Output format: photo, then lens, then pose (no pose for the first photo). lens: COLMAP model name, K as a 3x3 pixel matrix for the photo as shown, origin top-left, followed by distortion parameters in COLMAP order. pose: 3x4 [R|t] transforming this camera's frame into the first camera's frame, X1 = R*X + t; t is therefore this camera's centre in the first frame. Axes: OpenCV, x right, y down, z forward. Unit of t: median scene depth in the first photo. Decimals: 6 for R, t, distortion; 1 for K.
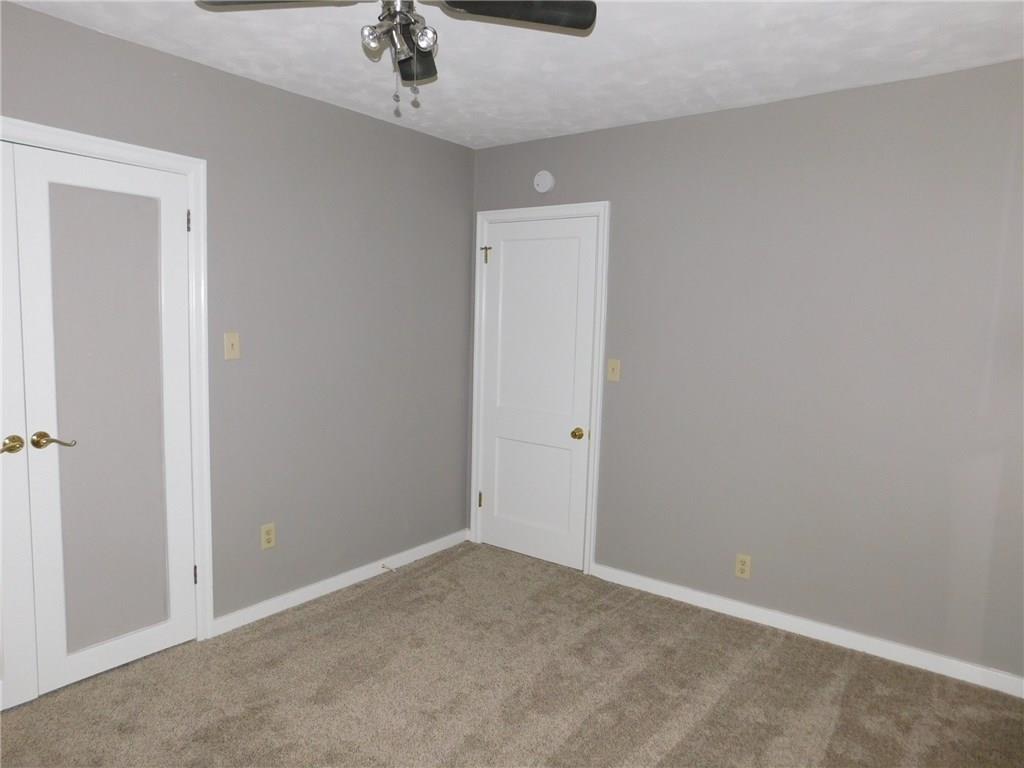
lens RADIAL K [[695.4, 0, 509.7], [0, 695.4, 386.5], [0, 0, 1]] dist [-0.052158, 0.049744]
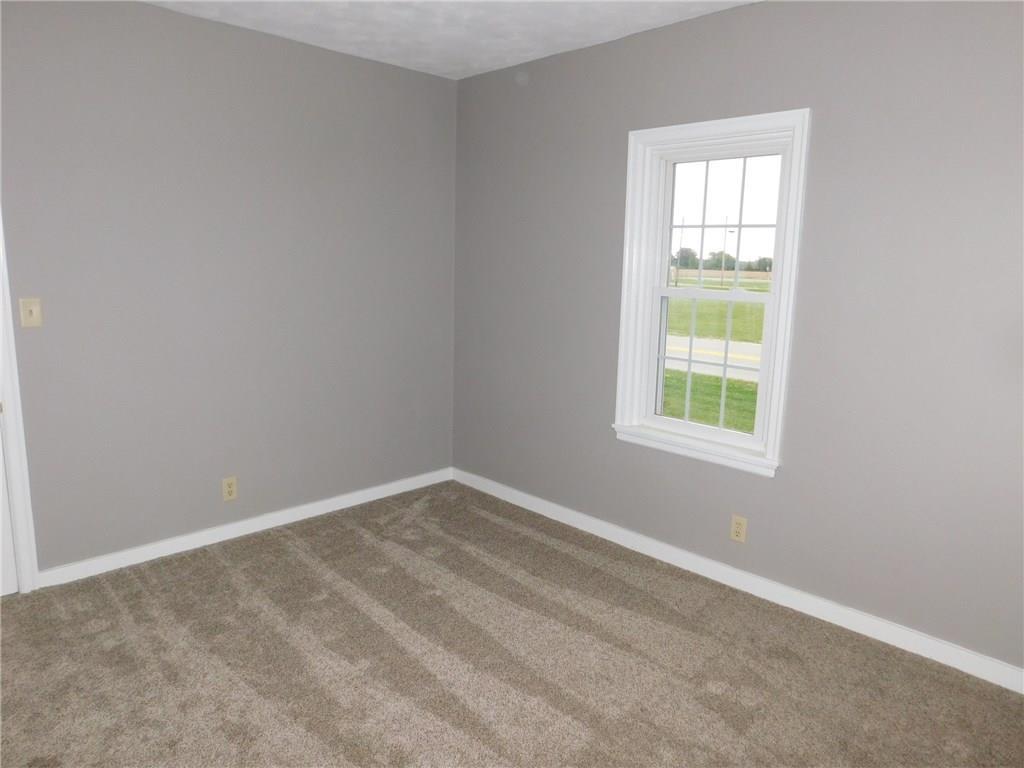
lens RADIAL K [[695.4, 0, 517.0], [0, 695.4, 386.3], [0, 0, 1]] dist [-0.052158, 0.049744]
pose [[0.117380, -0.193303, 0.974092, -0.661867], [0.088845, 0.978984, 0.183568, -0.041261], [-0.989105, 0.064997, 0.132087, 0.504243]]
